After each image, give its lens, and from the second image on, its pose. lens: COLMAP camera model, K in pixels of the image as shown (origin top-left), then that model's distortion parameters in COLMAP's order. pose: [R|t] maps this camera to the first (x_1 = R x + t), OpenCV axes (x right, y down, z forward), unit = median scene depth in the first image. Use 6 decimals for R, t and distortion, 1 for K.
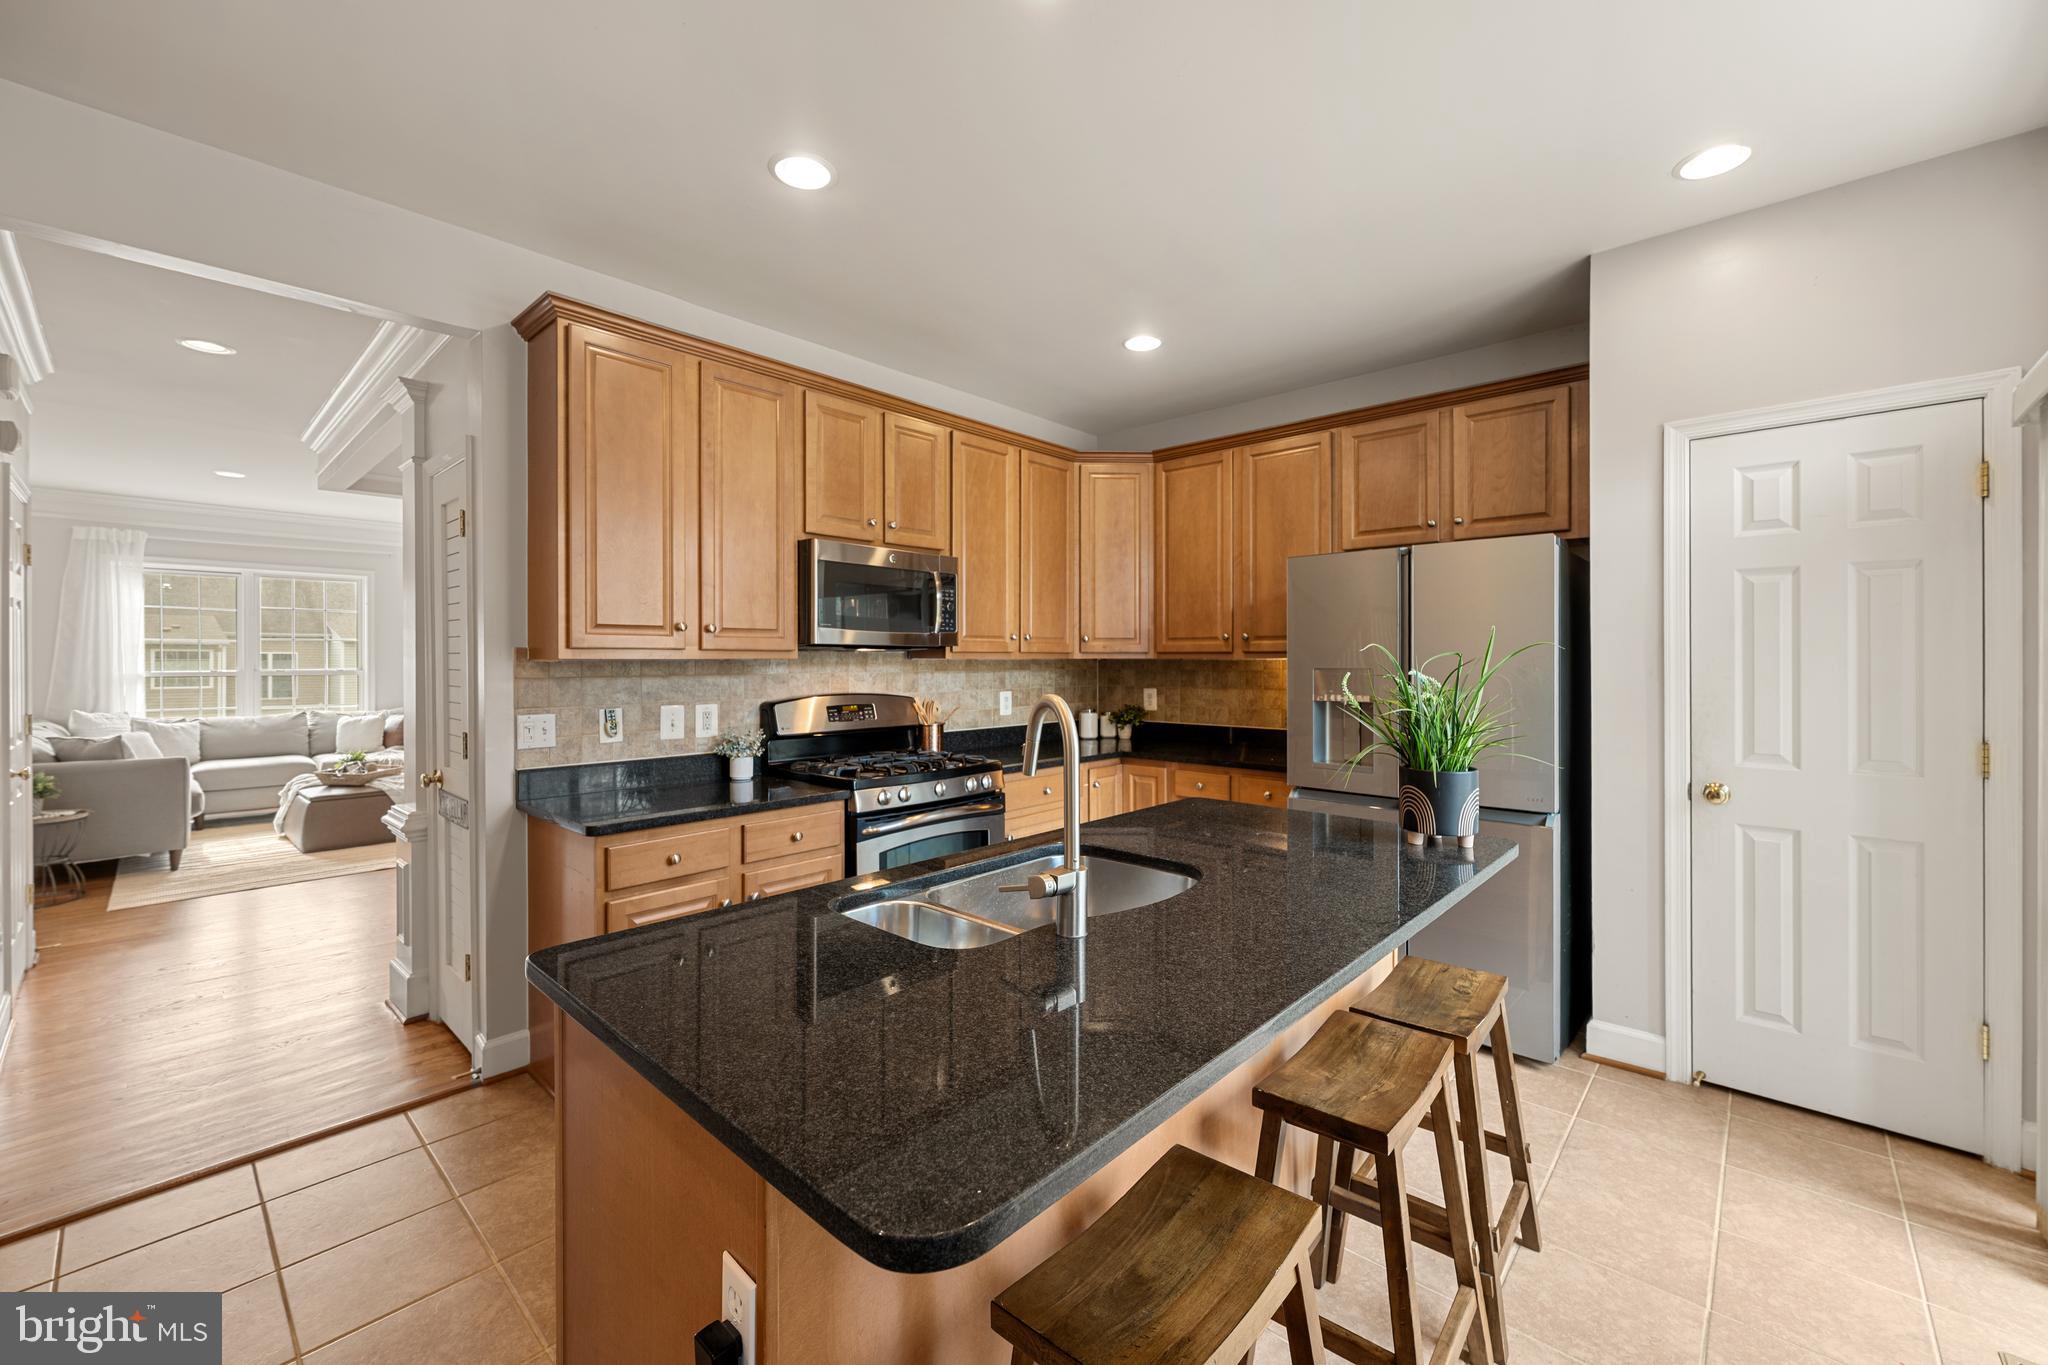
lens RADIAL K [[810.7, 0, 1023.6], [0, 810.7, 659.6], [0, 0, 1]] dist [0.001655, 0.000095]
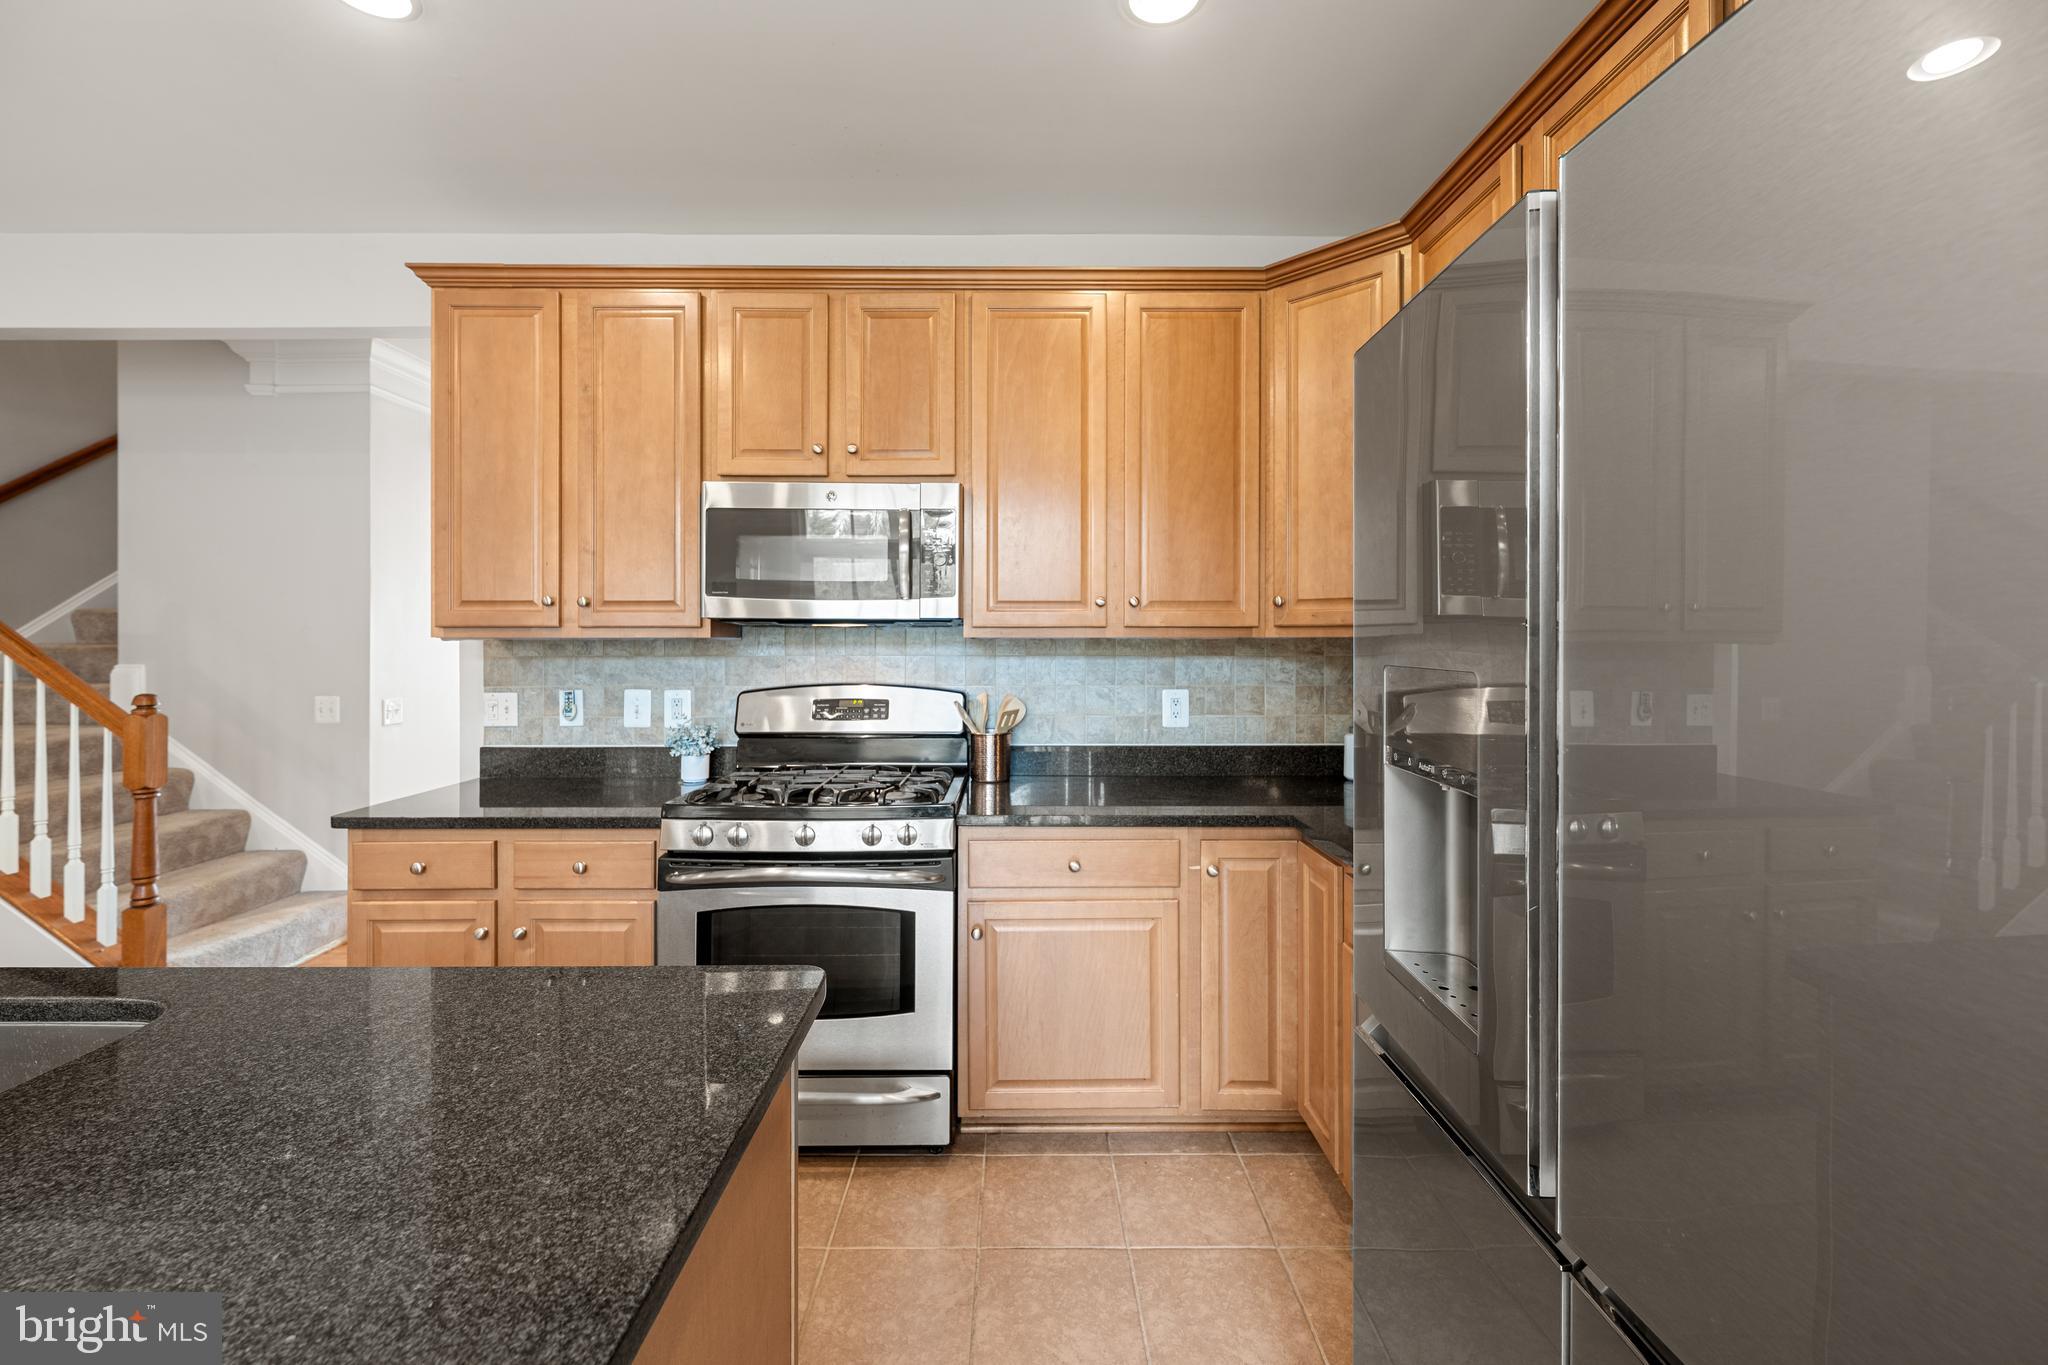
lens RADIAL K [[836.5, 0, 1024.4], [0, 836.5, 631.4], [0, 0, 1]] dist [0.000936, -0.000021]
pose [[0.681474, -0.001603, -0.731841, 0.474325], [-0.000314, 0.999997, -0.002482, -0.004847], [0.731842, 0.001921, 0.681471, 0.607552]]
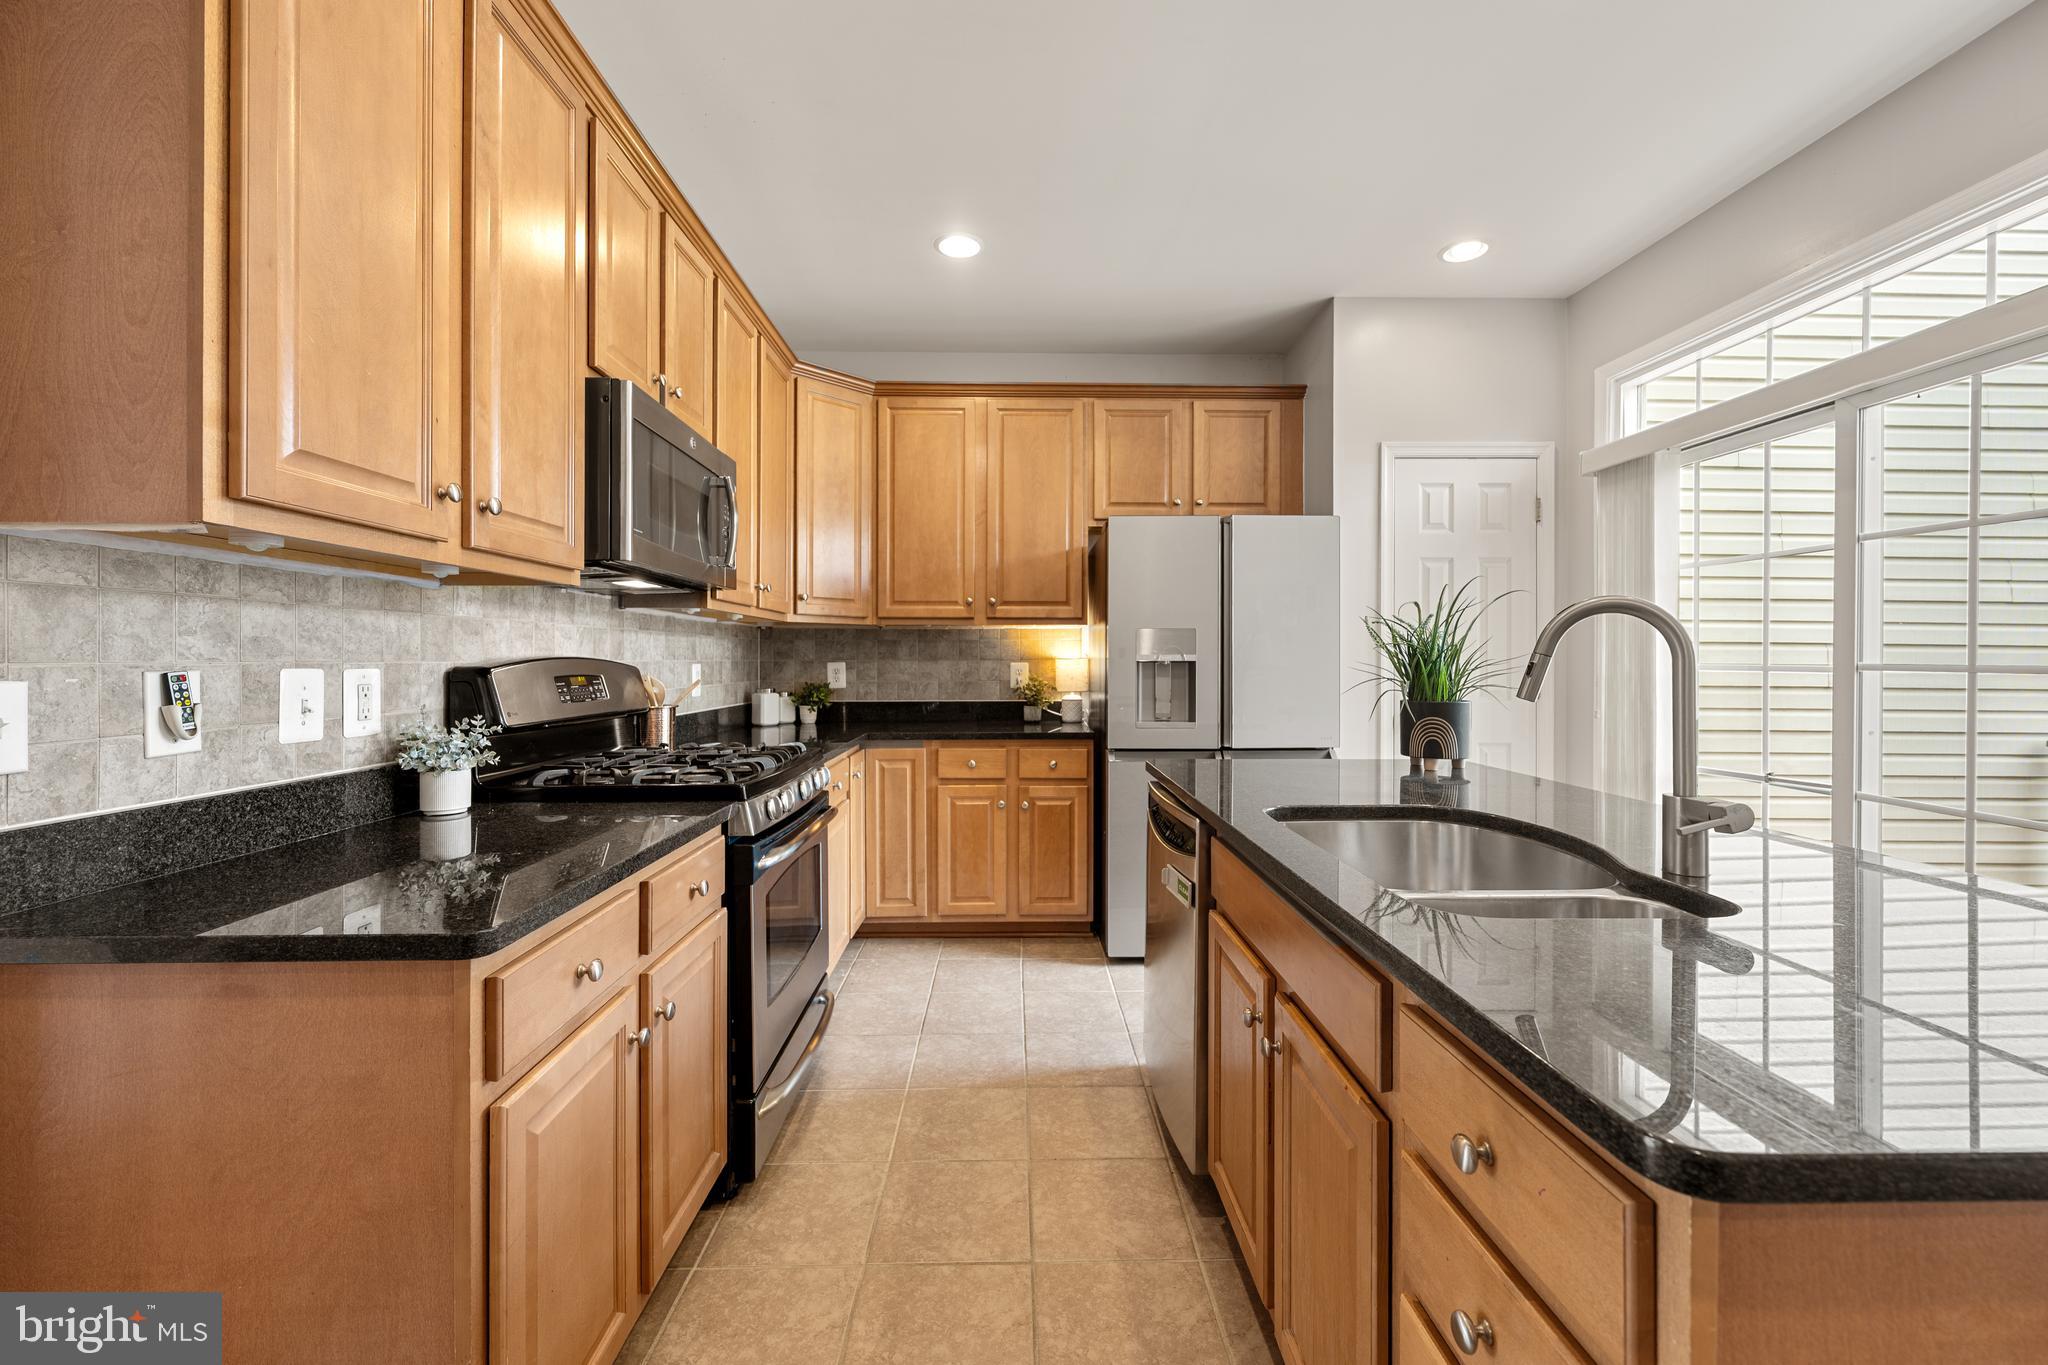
lens RADIAL K [[818.7, 0, 1021.7], [0, 818.7, 654.9], [0, 0, 1]] dist [0.001530, -0.000193]
pose [[0.722971, 0.004789, 0.690862, -0.408352], [-0.000450, 0.999979, -0.006461, 0.045745], [-0.690878, 0.004360, 0.722958, 0.340201]]
